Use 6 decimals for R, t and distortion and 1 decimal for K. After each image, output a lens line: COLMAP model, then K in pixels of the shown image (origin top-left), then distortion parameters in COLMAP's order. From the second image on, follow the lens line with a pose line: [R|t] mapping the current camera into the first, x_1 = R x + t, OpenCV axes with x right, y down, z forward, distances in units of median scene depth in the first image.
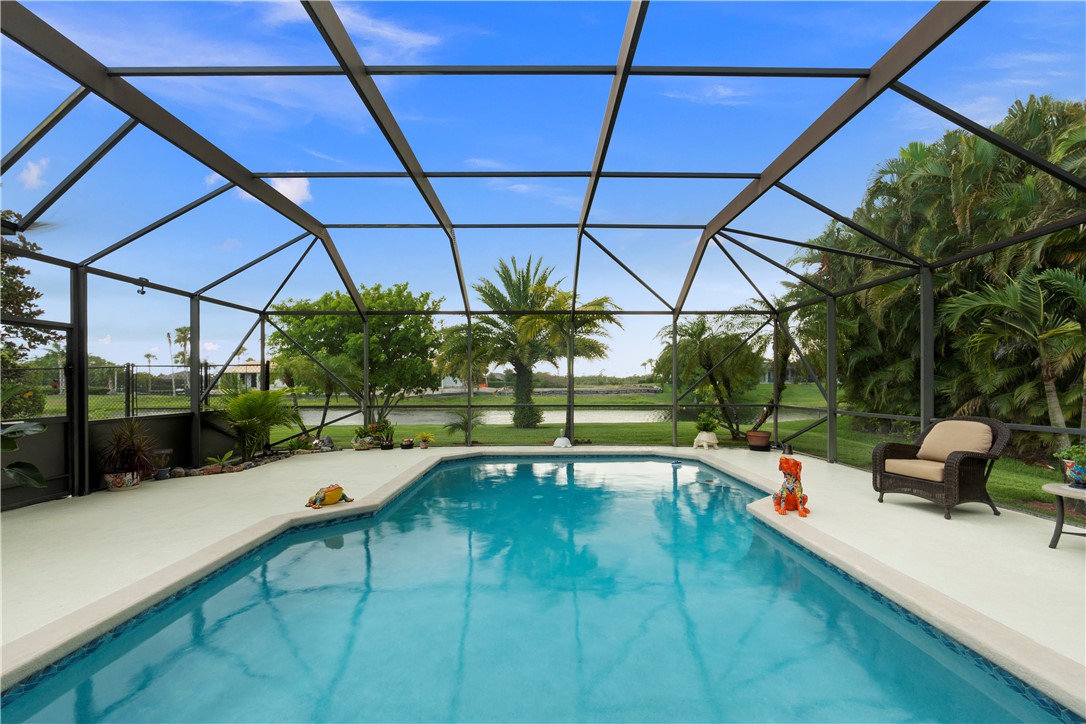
lens RADIAL K [[484.4, 0, 552.2], [0, 484.4, 384.9], [0, 0, 1]] dist [0.001590, 0.000069]
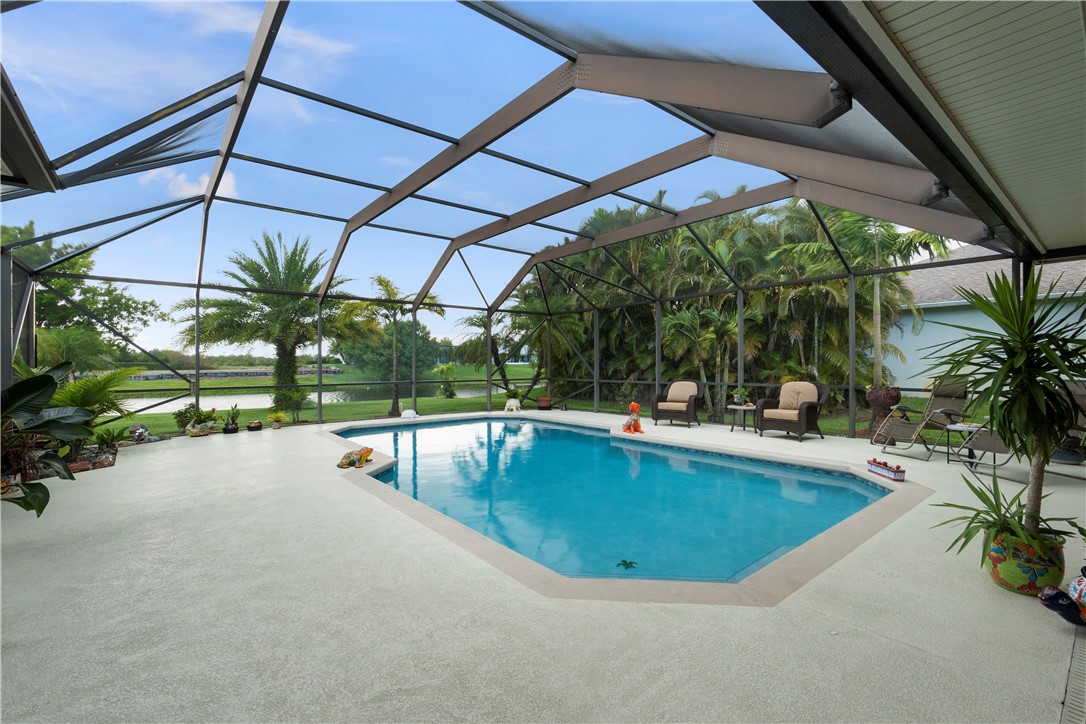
lens RADIAL K [[469.6, 0, 543.4], [0, 469.6, 361.8], [0, 0, 1]] dist [0.001810, 0.000320]
pose [[0.787733, 0.002152, 0.616013, -0.424126], [0.002700, 0.999972, -0.006946, 0.002143], [-0.616011, 0.007135, 0.787705, -0.094027]]
